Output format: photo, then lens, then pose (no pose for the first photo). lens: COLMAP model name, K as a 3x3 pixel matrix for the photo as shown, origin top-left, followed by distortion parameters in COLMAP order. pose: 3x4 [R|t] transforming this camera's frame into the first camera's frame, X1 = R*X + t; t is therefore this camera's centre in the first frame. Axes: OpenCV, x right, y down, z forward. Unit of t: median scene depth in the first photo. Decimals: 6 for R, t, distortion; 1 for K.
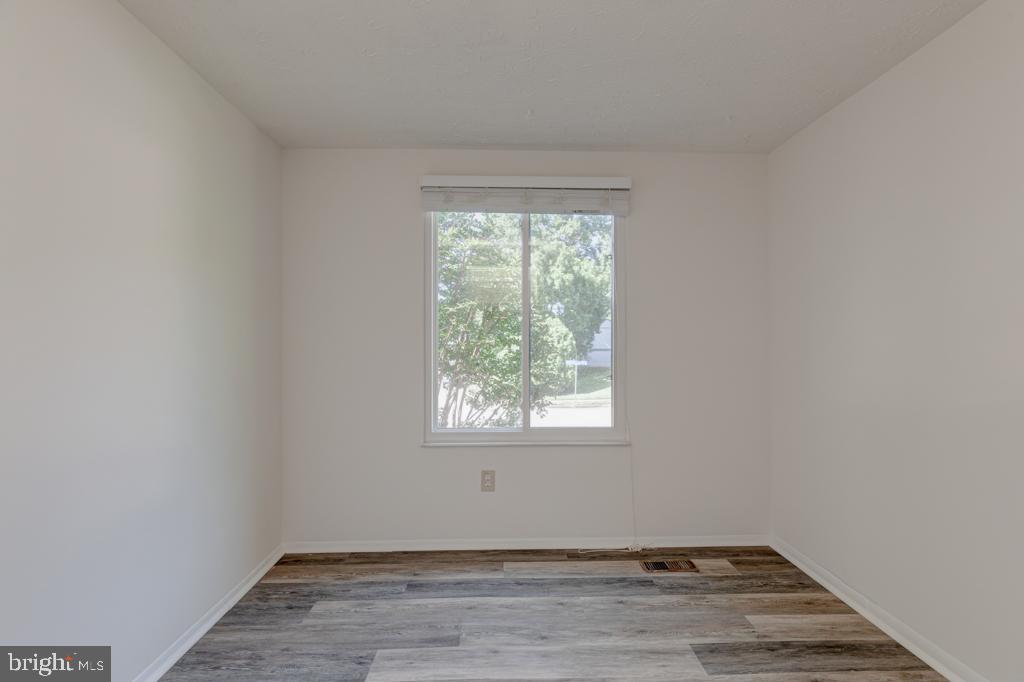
lens RADIAL K [[496.9, 0, 511.3], [0, 496.9, 339.0], [0, 0, 1]] dist [-0.004387, 0.000602]
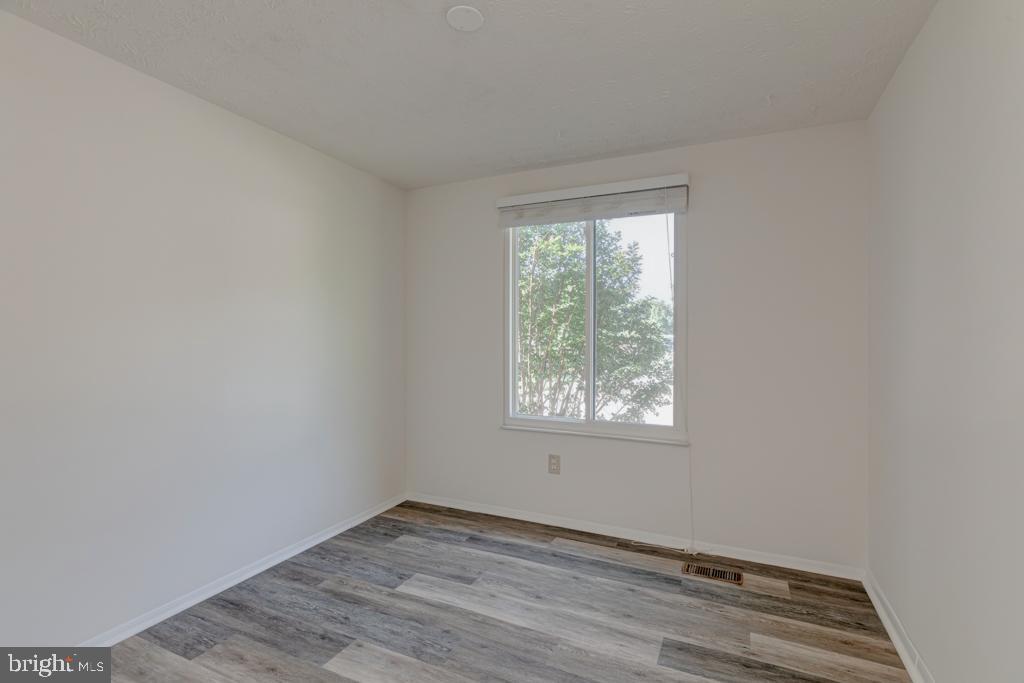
lens RADIAL K [[496.9, 0, 514.7], [0, 496.9, 341.4], [0, 0, 1]] dist [-0.004387, 0.000602]
pose [[0.885392, 0.008079, -0.464775, 0.444587], [-0.005591, 0.999962, 0.006732, 0.003132], [0.464812, -0.003362, 0.885403, -0.031607]]
